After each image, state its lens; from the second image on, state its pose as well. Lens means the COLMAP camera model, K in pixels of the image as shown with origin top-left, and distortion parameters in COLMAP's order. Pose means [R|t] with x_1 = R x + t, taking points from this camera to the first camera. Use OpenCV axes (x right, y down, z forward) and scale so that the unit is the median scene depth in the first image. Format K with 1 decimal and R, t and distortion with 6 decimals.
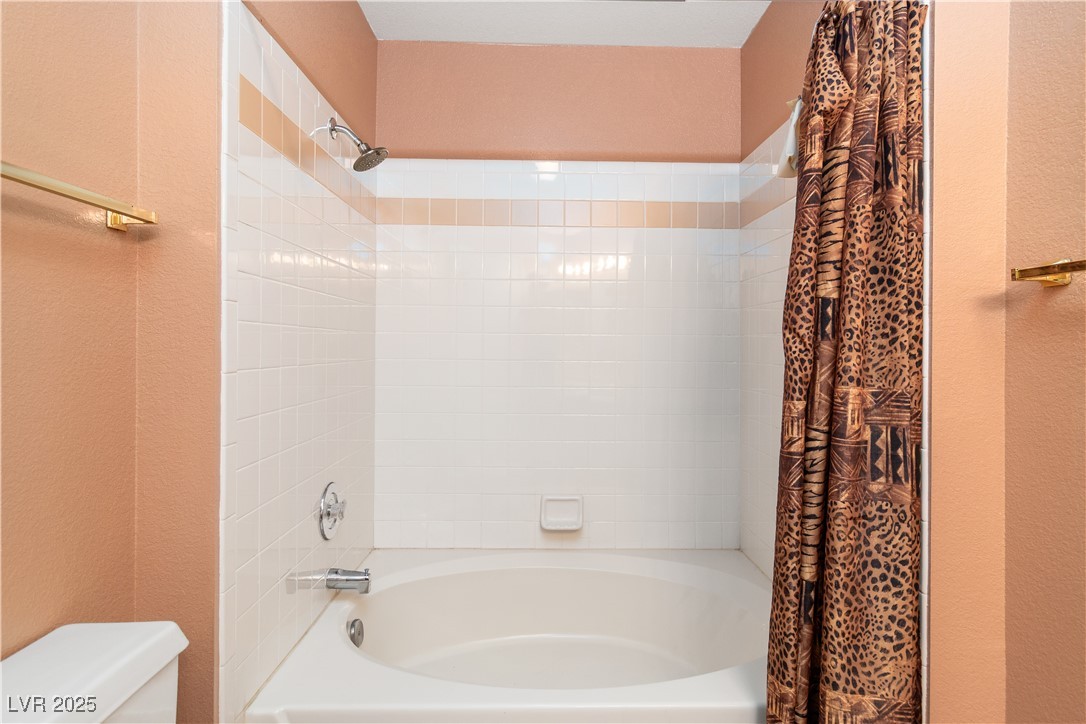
lens RADIAL K [[566.1, 0, 570.3], [0, 566.1, 352.6], [0, 0, 1]] dist [0.003474, -0.000164]
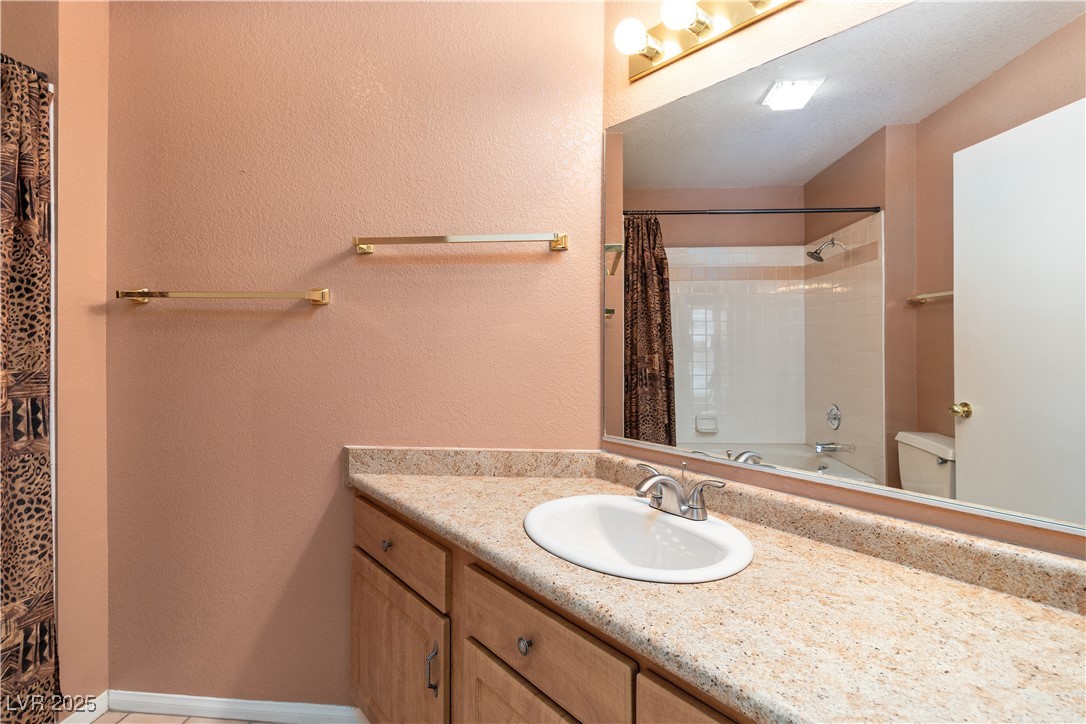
lens RADIAL K [[524.0, 0, 549.6], [0, 524.0, 342.6], [0, 0, 1]] dist [-0.001869, -0.002079]
pose [[0.098379, -0.003854, 0.995142, -0.542428], [0.002671, 0.999990, 0.003609, -0.001953], [-0.995145, 0.002303, 0.098388, -0.346212]]
